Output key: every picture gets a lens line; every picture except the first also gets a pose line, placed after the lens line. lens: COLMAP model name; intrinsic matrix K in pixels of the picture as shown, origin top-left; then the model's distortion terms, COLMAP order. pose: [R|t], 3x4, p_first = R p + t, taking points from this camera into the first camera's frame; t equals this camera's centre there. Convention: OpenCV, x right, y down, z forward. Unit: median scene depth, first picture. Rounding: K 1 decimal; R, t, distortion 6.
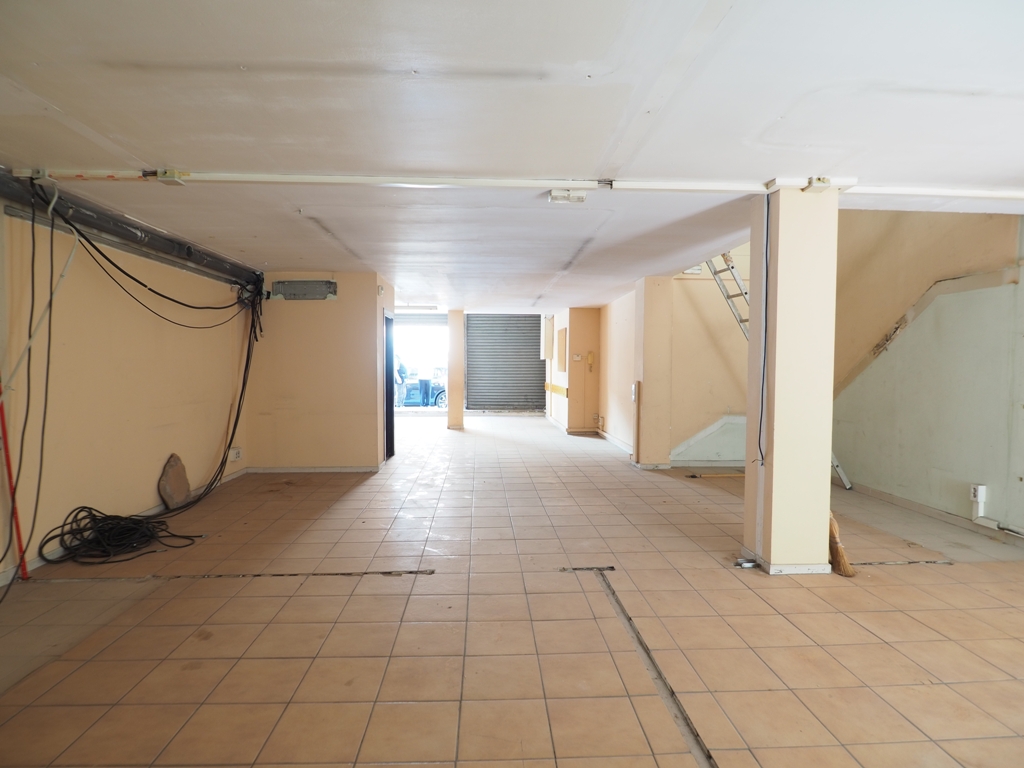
lens RADIAL K [[549.4, 0, 511.9], [0, 549.4, 389.9], [0, 0, 1]] dist [0.001771, -0.011951]
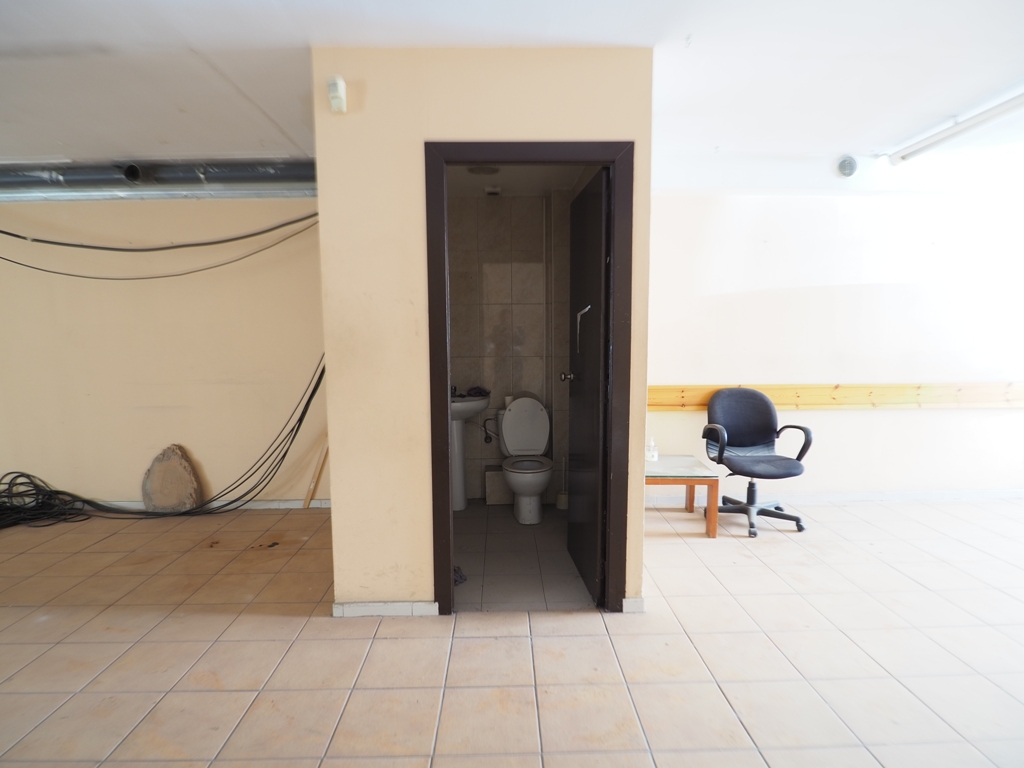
lens RADIAL K [[549.4, 0, 511.9], [0, 549.4, 389.9], [0, 0, 1]] dist [0.001771, -0.011951]
pose [[-0.031797, 0.098425, -0.994636, 0.172815], [-0.035215, 0.994411, 0.099529, -0.069267], [0.998874, 0.038191, -0.028154, 1.855670]]
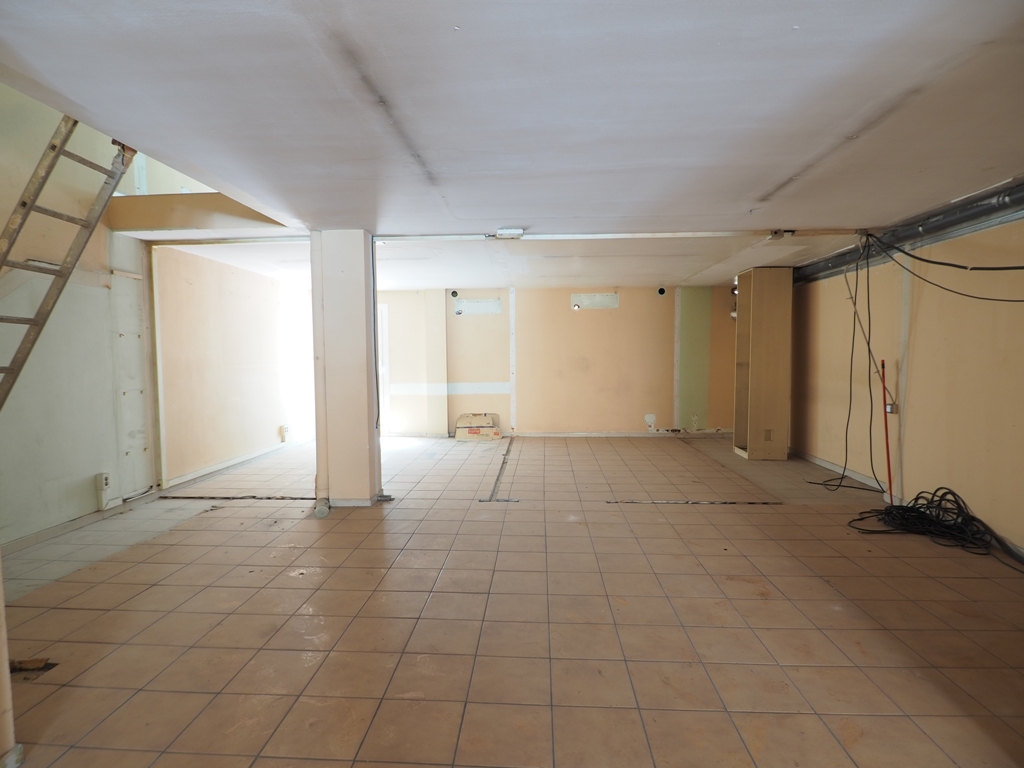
lens RADIAL K [[549.4, 0, 511.9], [0, 549.4, 389.9], [0, 0, 1]] dist [0.001771, -0.011951]
pose [[-0.994053, -0.004118, 0.108815, -0.044864], [0.007659, 0.994166, 0.107589, -0.098995], [-0.108623, 0.107782, -0.988223, 2.045532]]
